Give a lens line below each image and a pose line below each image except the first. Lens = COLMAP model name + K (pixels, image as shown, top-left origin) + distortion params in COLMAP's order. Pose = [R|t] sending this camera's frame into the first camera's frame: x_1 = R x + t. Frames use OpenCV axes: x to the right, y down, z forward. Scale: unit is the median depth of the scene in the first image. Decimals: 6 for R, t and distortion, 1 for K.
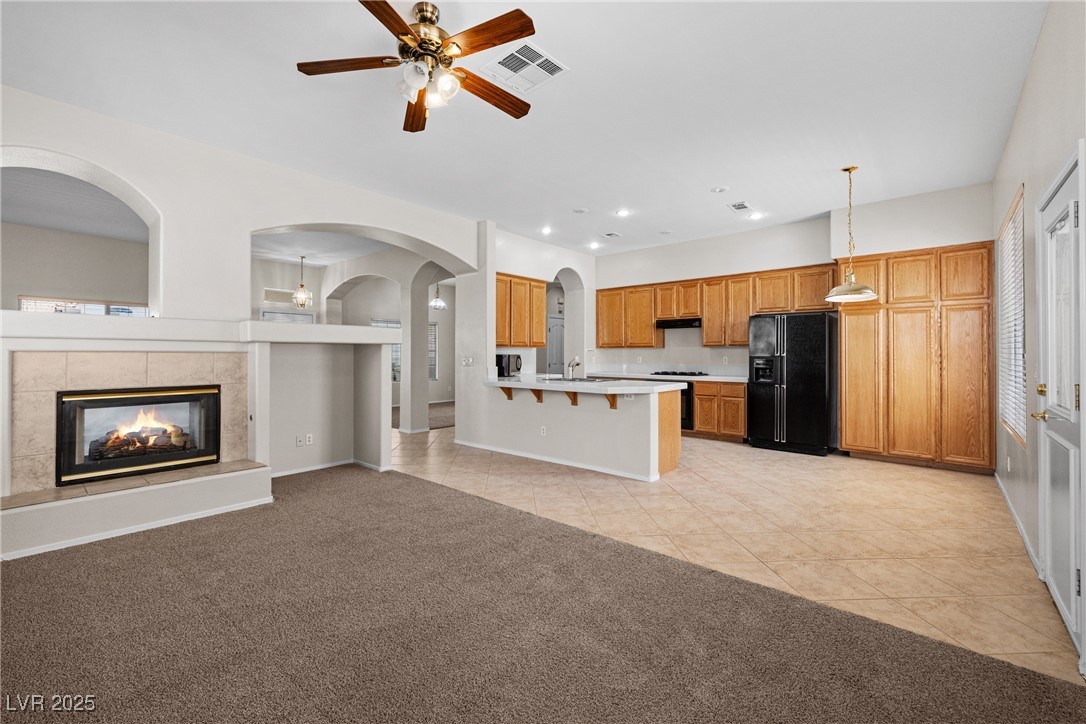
lens RADIAL K [[457.6, 0, 545.8], [0, 457.6, 352.6], [0, 0, 1]] dist [0.001884, 0.001311]
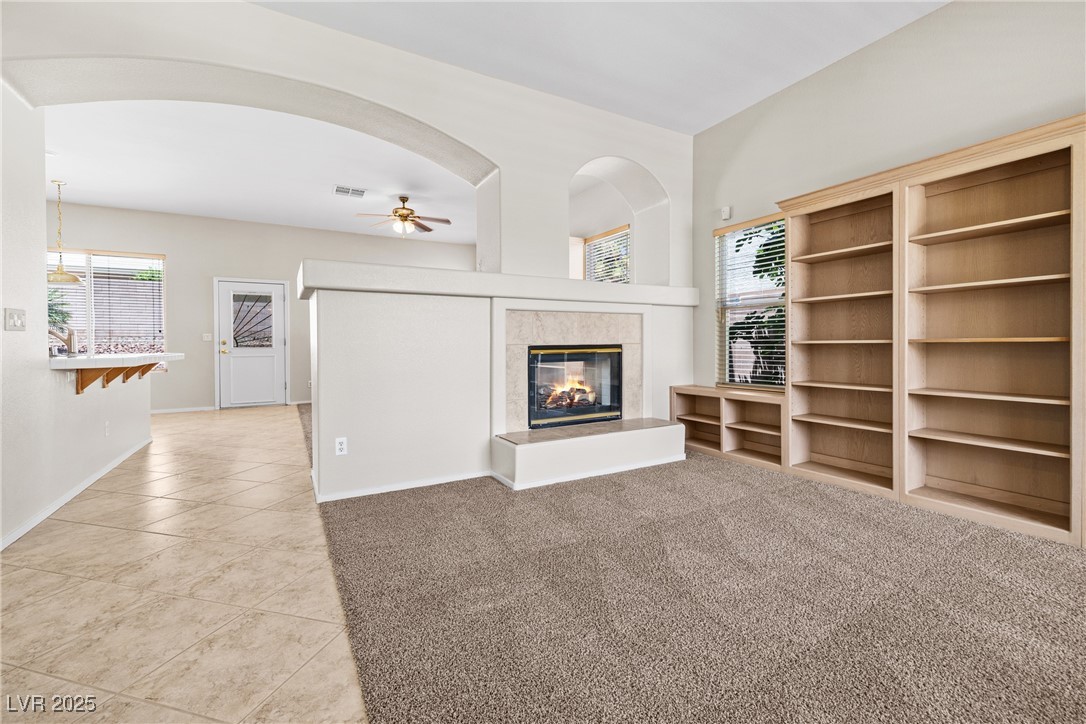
lens RADIAL K [[457.6, 0, 542.3], [0, 457.6, 348.5], [0, 0, 1]] dist [0.001884, 0.001311]
pose [[0.948024, -0.012508, -0.317952, -0.421857], [0.013868, 0.999902, 0.002015, 0.056946], [0.317895, -0.006320, 0.948105, -0.034178]]
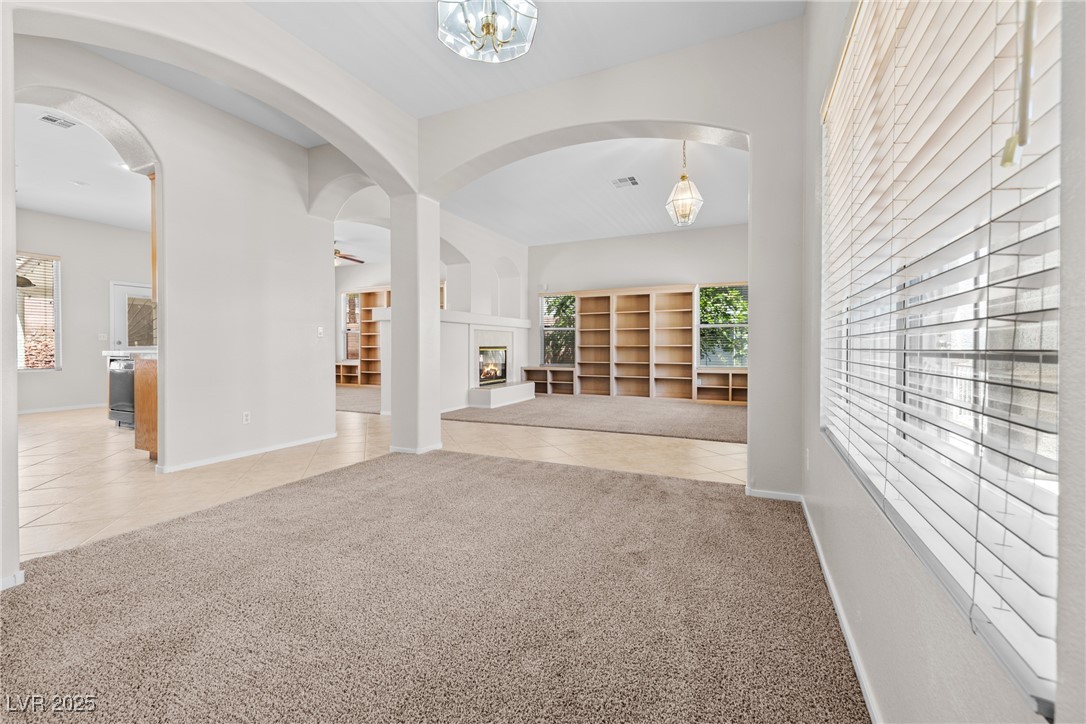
lens RADIAL K [[457.6, 0, 539.4], [0, 457.6, 351.0], [0, 0, 1]] dist [0.001884, 0.001311]
pose [[0.949447, -0.012720, 0.313669, -0.951600], [0.009483, 0.999885, 0.011842, 0.051394], [-0.313783, -0.008269, 0.949459, -0.854113]]
